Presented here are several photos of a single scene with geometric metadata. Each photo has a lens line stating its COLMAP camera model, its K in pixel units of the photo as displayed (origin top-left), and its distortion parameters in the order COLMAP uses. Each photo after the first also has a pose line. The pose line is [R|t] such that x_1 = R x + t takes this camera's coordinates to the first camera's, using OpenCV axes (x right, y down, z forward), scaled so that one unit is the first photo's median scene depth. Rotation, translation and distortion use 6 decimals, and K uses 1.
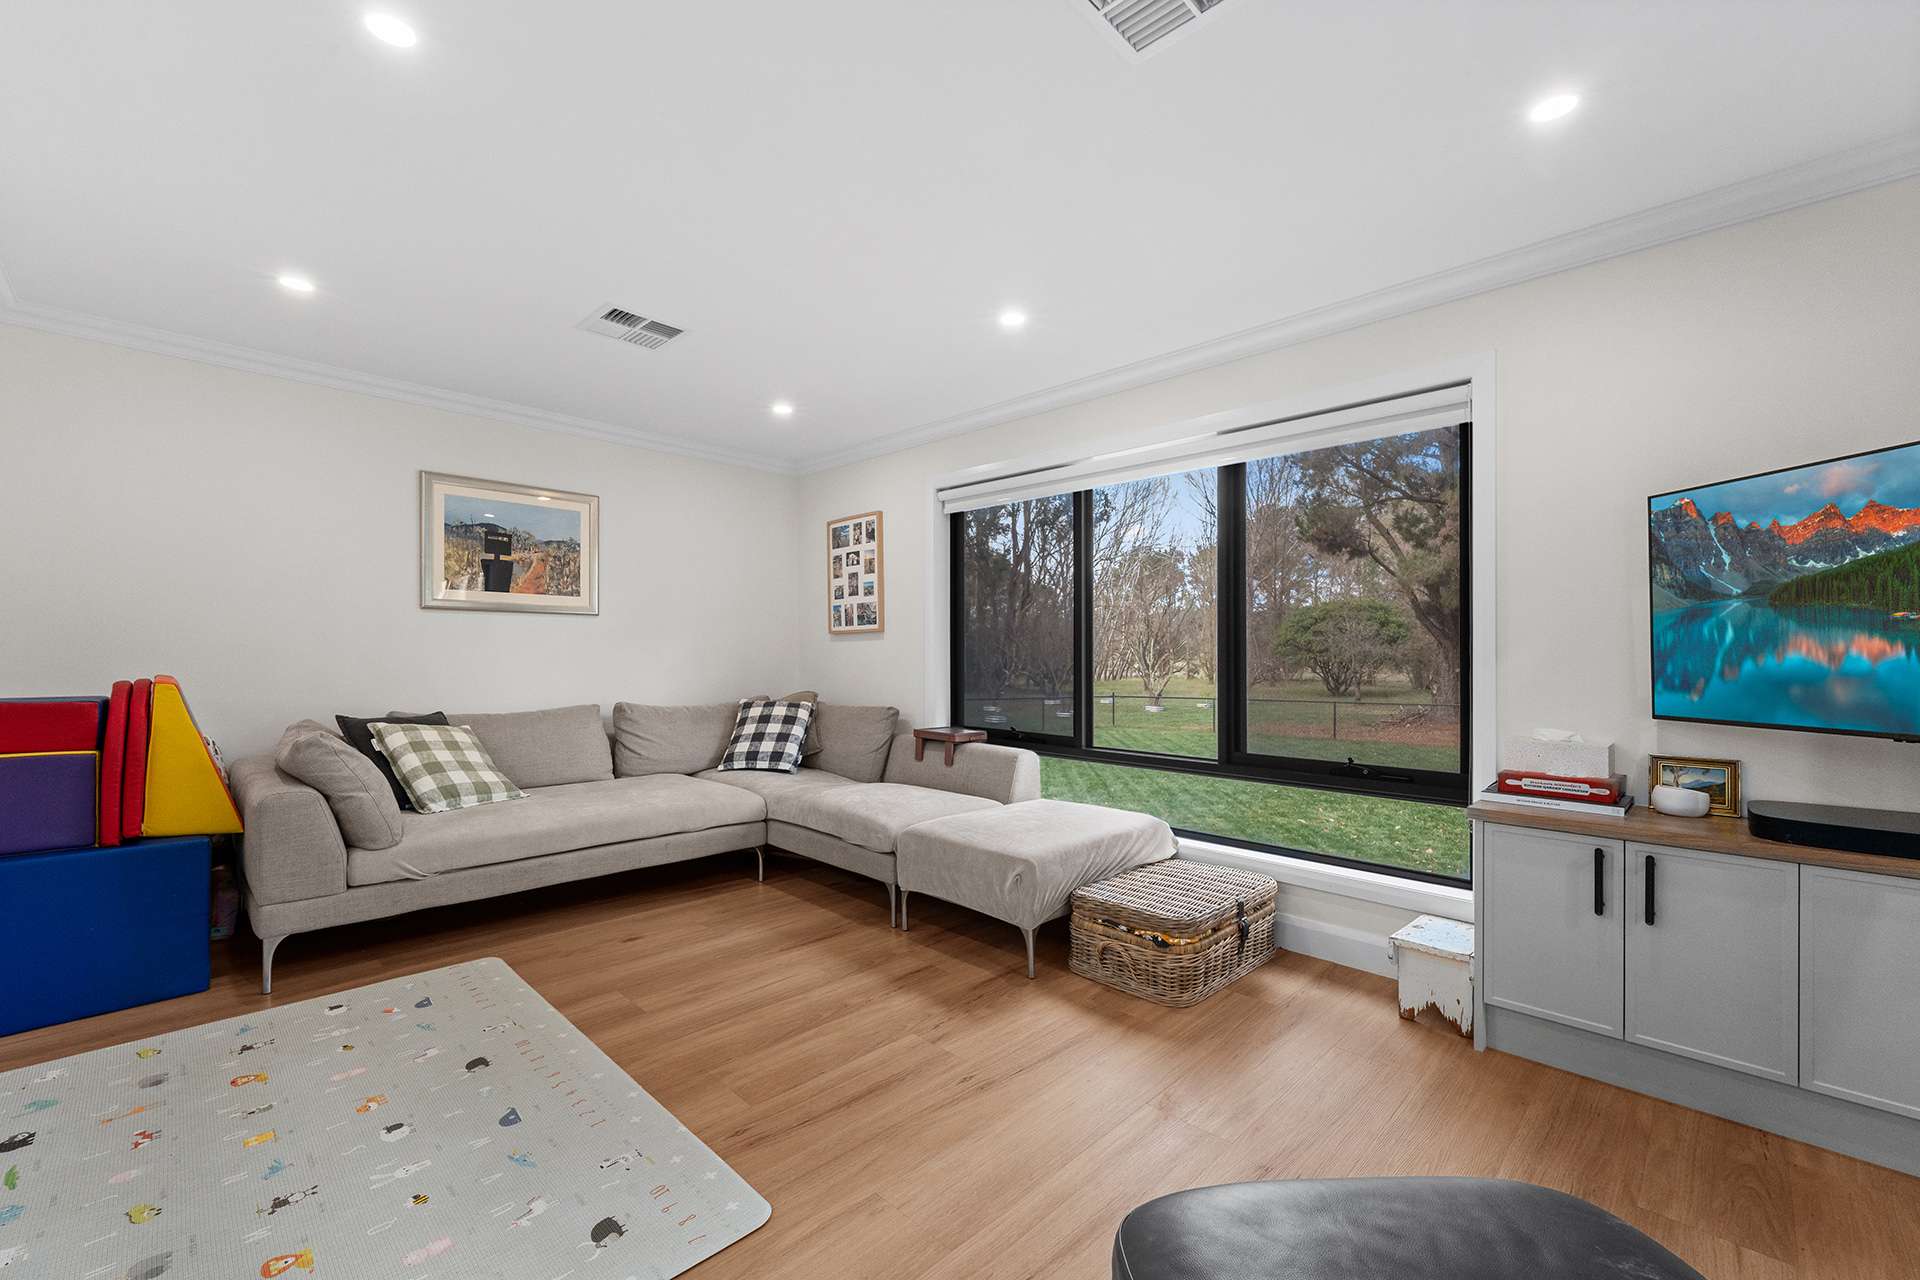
lens RADIAL K [[781.4, 0, 974.0], [0, 781.4, 649.1], [0, 0, 1]] dist [0.003073, -0.001199]
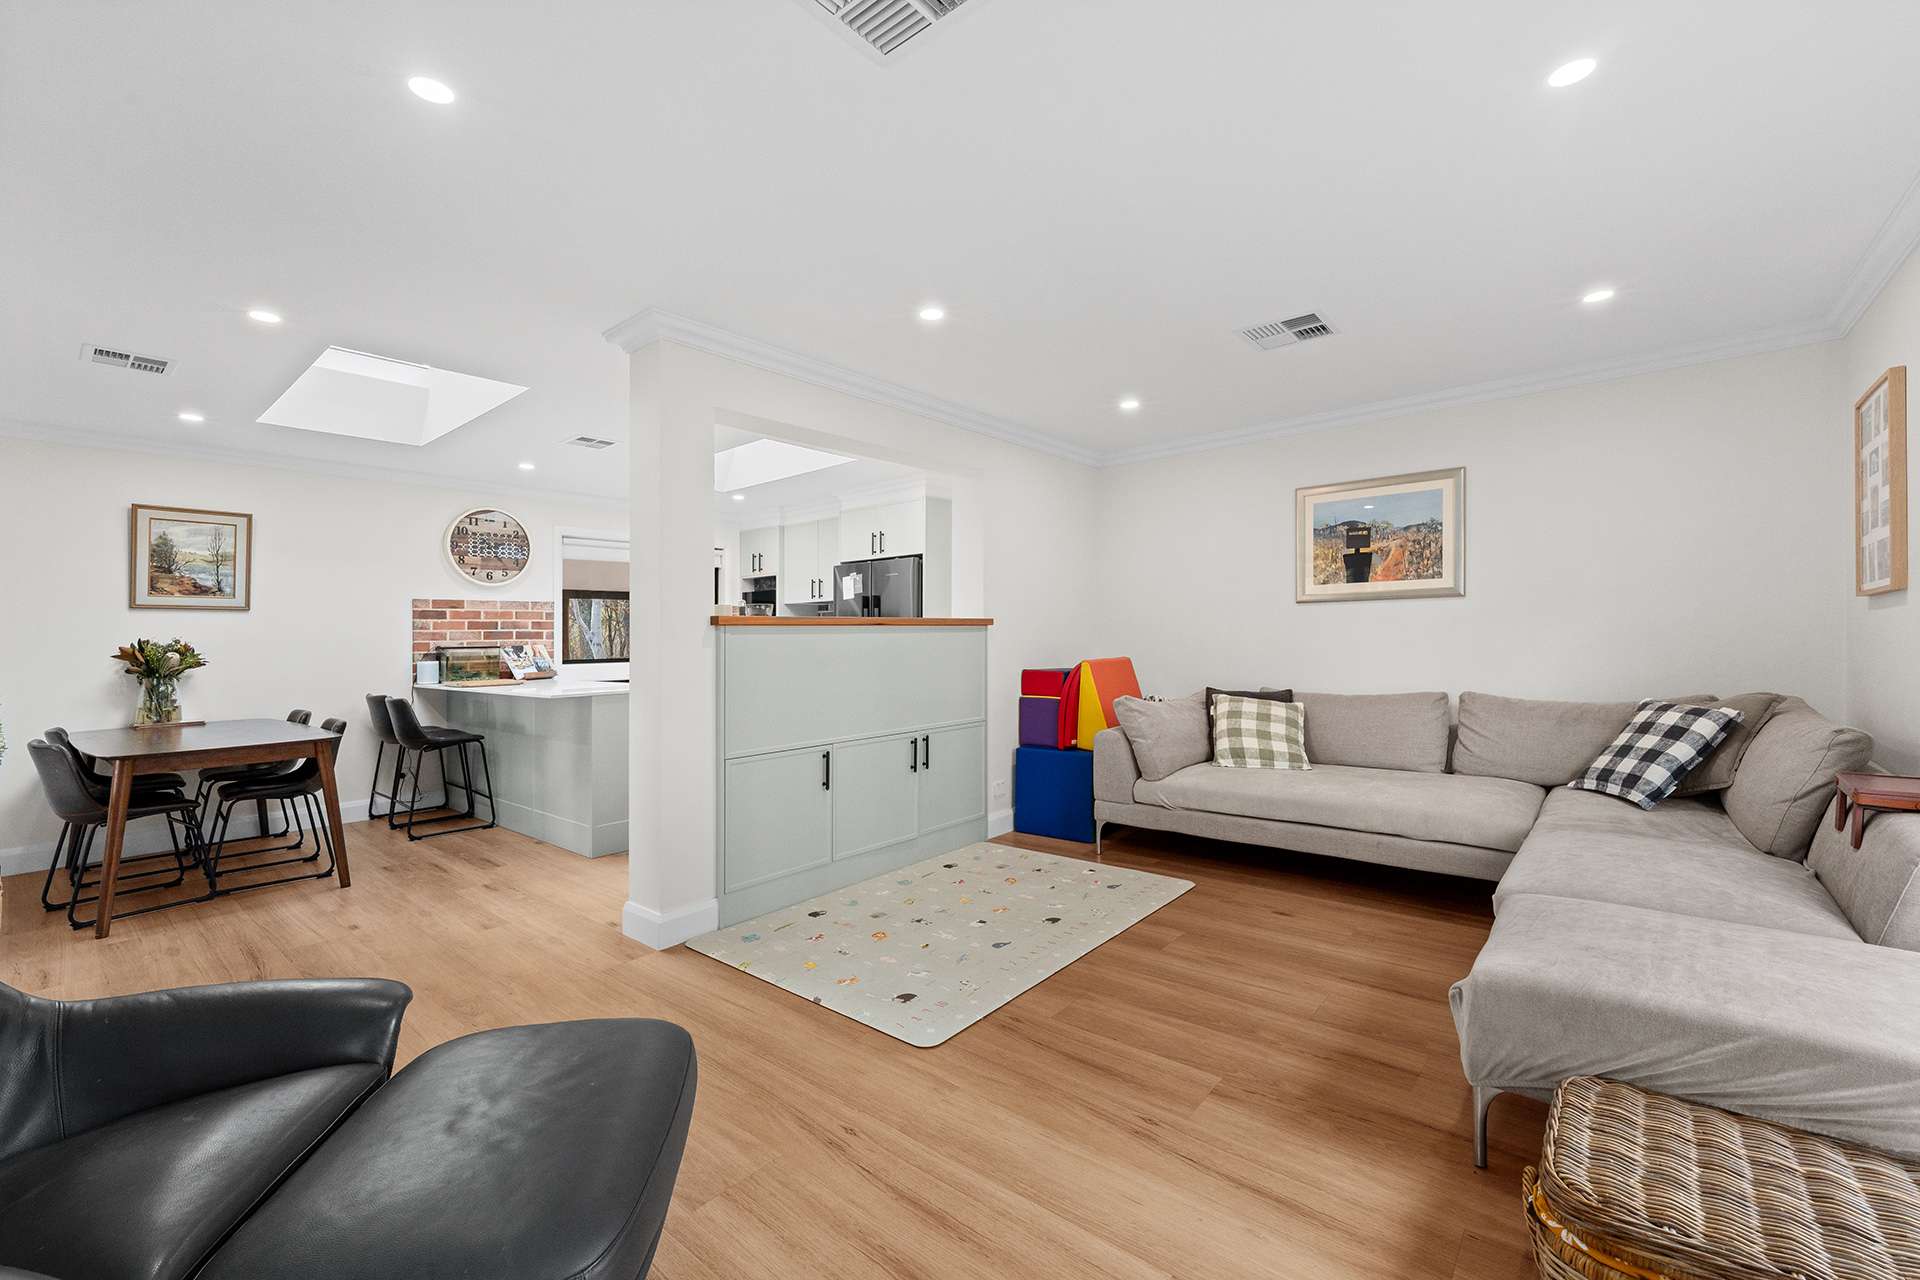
lens RADIAL K [[781.4, 0, 936.8], [0, 781.4, 623.8], [0, 0, 1]] dist [0.003073, -0.001199]
pose [[0.070439, -0.028835, -0.997099, 0.479576], [0.025538, 0.999307, -0.027095, -0.001921], [0.997189, -0.023556, 0.071126, 0.381077]]
